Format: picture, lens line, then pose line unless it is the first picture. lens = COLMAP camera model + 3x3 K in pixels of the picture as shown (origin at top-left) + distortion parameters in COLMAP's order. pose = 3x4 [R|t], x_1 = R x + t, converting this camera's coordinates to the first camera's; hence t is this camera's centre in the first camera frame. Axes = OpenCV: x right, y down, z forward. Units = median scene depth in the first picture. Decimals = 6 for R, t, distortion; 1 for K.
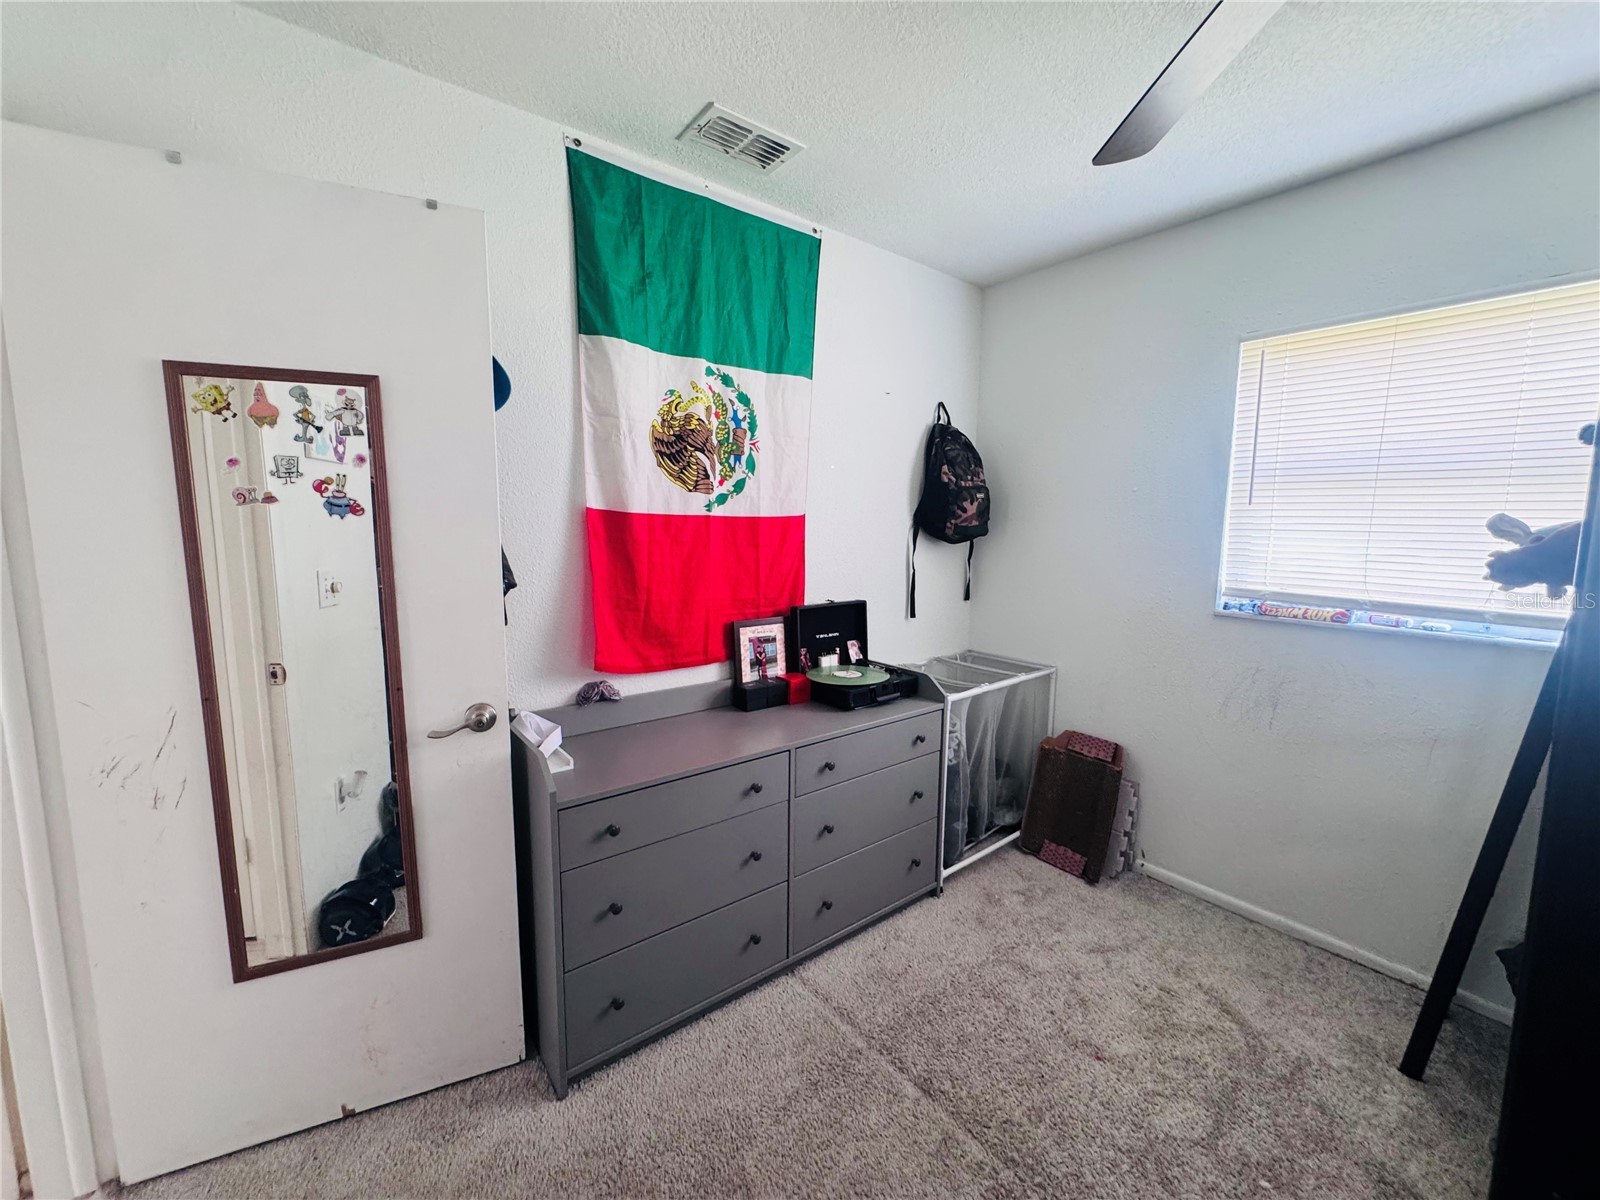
lens RADIAL K [[642.6, 0, 798.5], [0, 642.6, 600.9], [0, 0, 1]] dist [-0.003359, 0.000208]
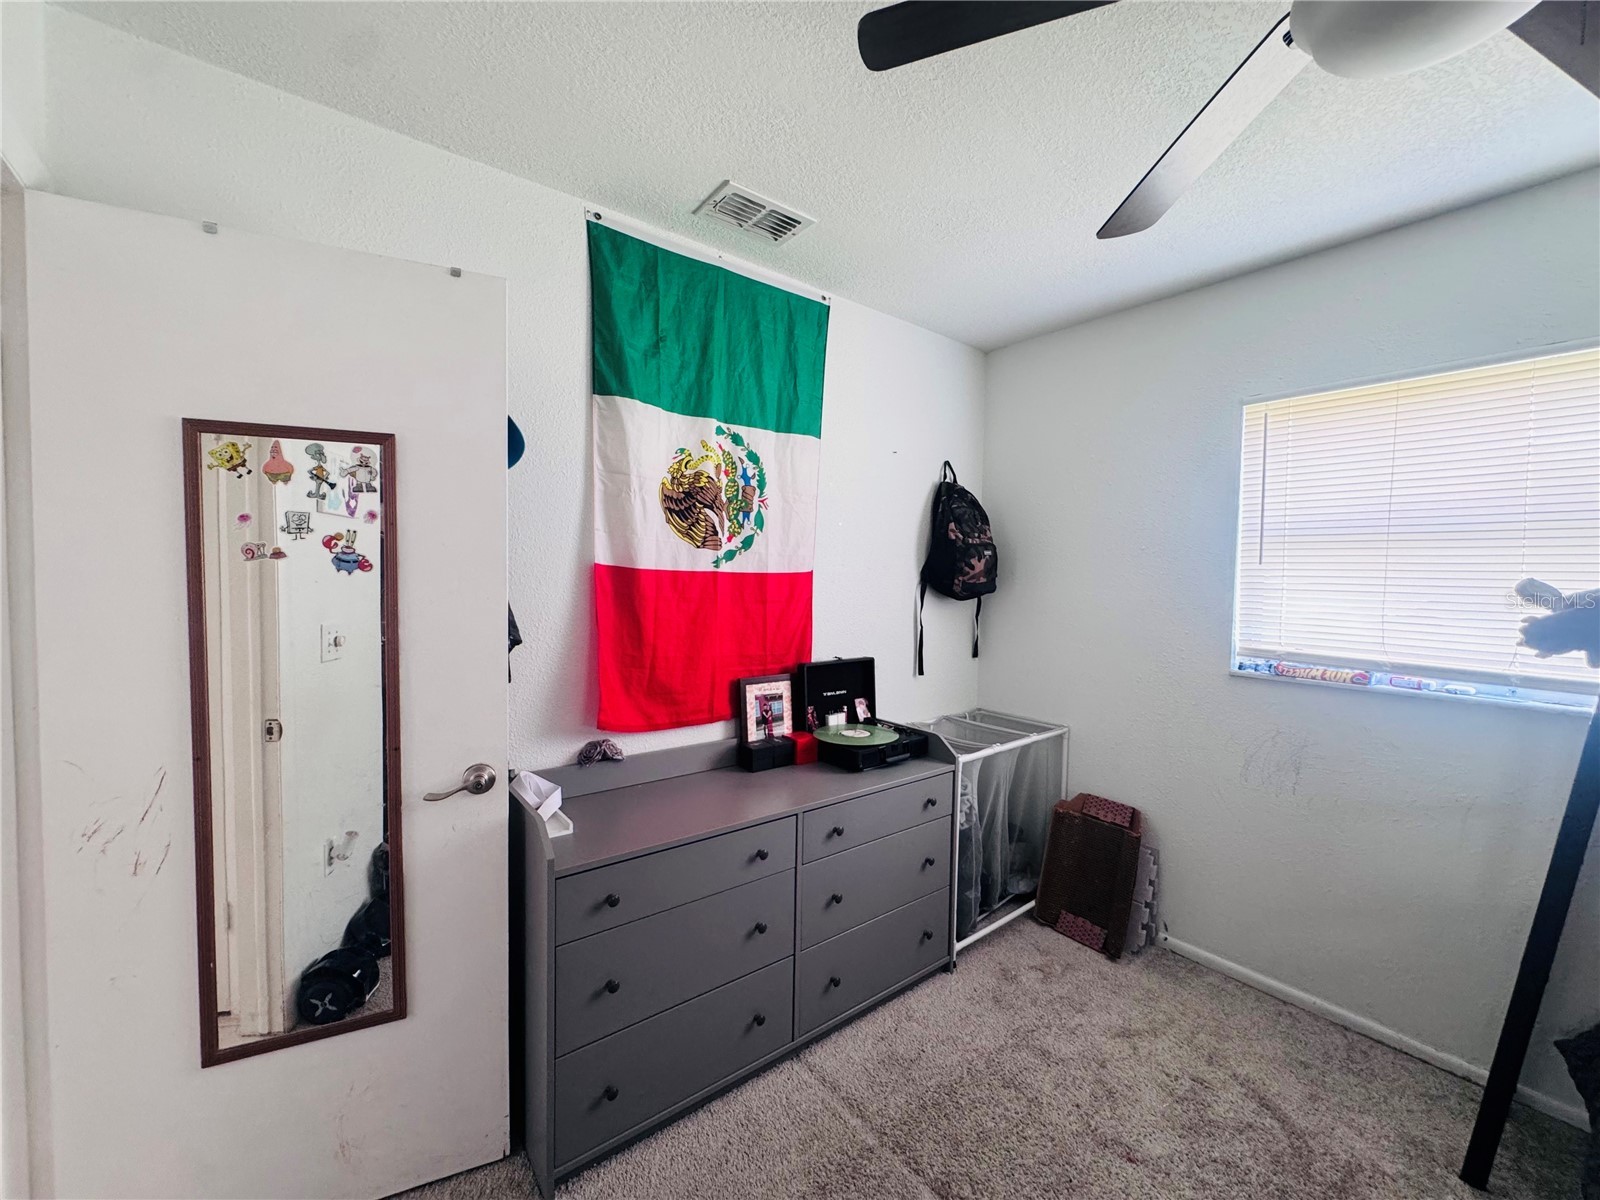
lens RADIAL K [[642.6, 0, 798.6], [0, 642.6, 600.3], [0, 0, 1]] dist [-0.003359, 0.000208]
pose [[0.999969, 0.006420, -0.004658, -0.008132], [-0.006784, 0.996542, -0.082817, -0.007226], [0.004110, 0.082846, 0.996554, 0.011764]]
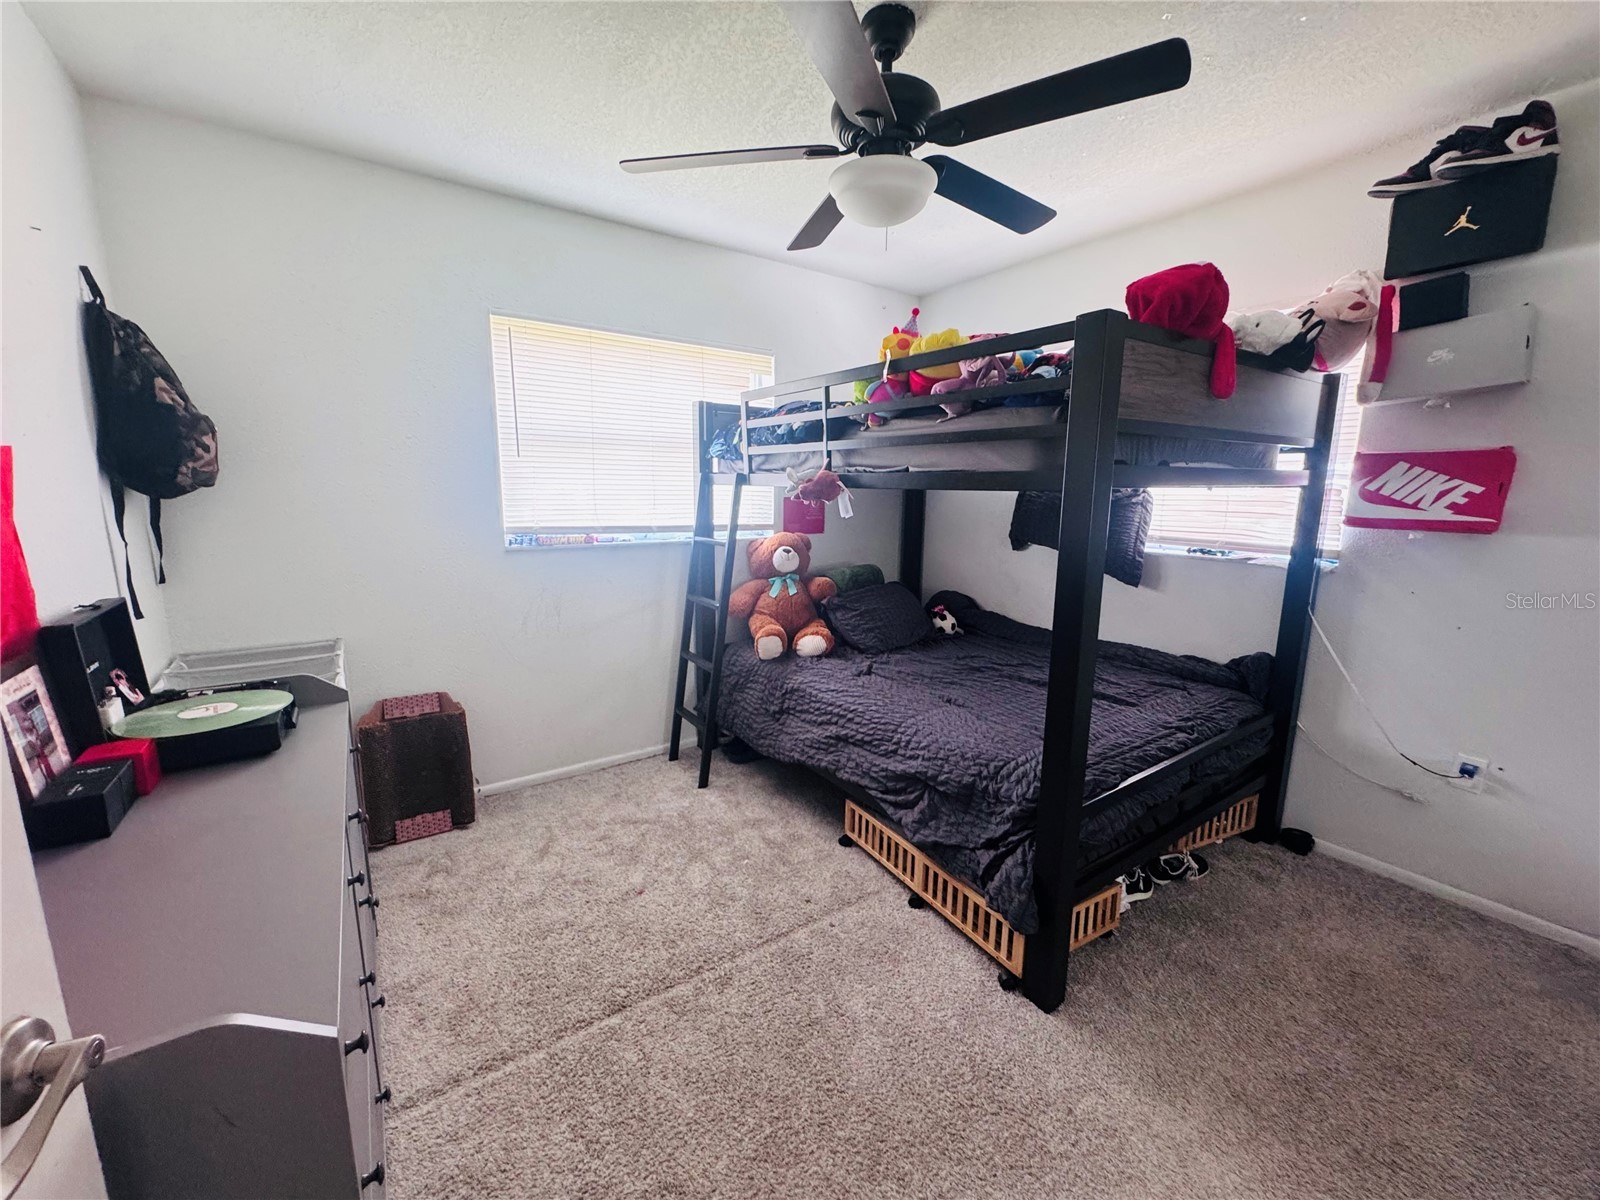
lens RADIAL K [[642.6, 0, 800.4], [0, 642.6, 600.1], [0, 0, 1]] dist [-0.003359, 0.000208]
pose [[0.064072, -0.182199, 0.981172, -0.551260], [0.113750, 0.978118, 0.174203, -0.038265], [-0.991441, 0.100447, 0.083396, 0.430417]]
